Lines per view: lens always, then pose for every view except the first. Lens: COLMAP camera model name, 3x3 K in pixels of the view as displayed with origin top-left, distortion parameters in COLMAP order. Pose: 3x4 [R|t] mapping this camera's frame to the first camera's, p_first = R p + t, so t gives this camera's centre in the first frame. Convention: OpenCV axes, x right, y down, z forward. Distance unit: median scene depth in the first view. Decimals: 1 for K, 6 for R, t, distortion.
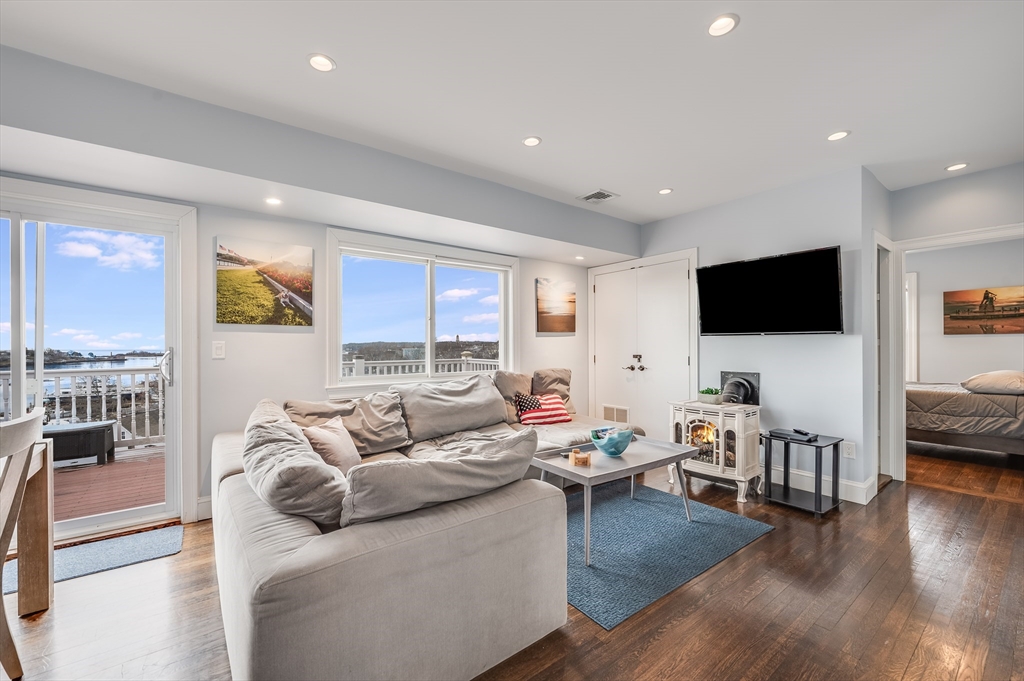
lens RADIAL K [[408.1, 0, 514.0], [0, 408.1, 346.7], [0, 0, 1]] dist [-0.001094, 0.000493]
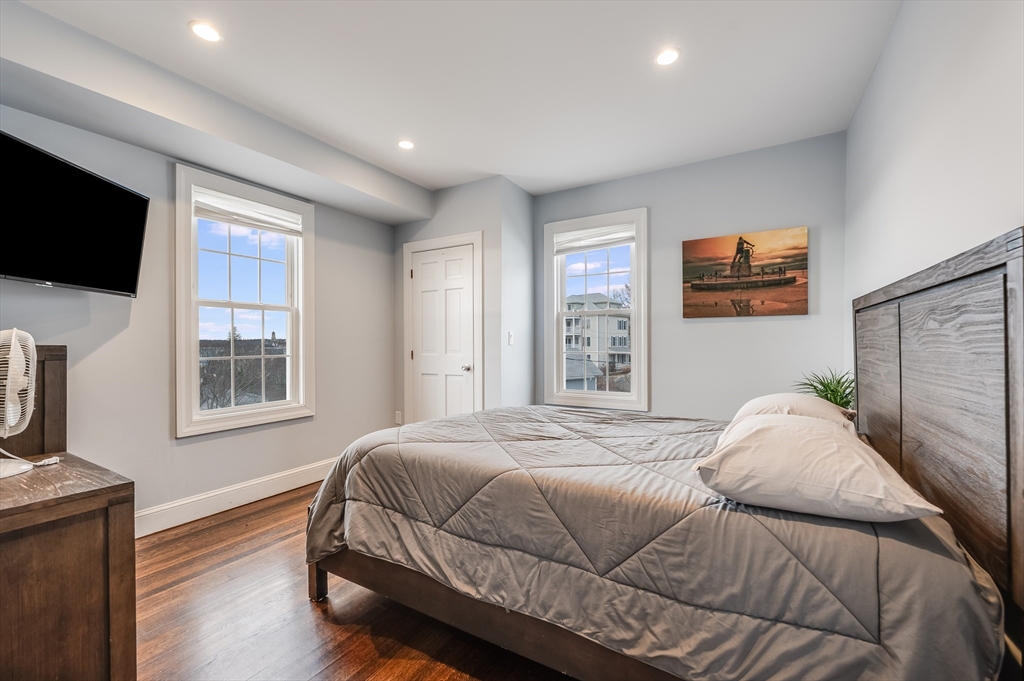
lens RADIAL K [[408.1, 0, 513.6], [0, 408.1, 344.1], [0, 0, 1]] dist [-0.001094, 0.000493]
pose [[0.927894, 0.001881, 0.372839, 0.676174], [-0.000631, 0.999994, -0.003475, 0.008747], [-0.372844, 0.002989, 0.927889, 0.609832]]
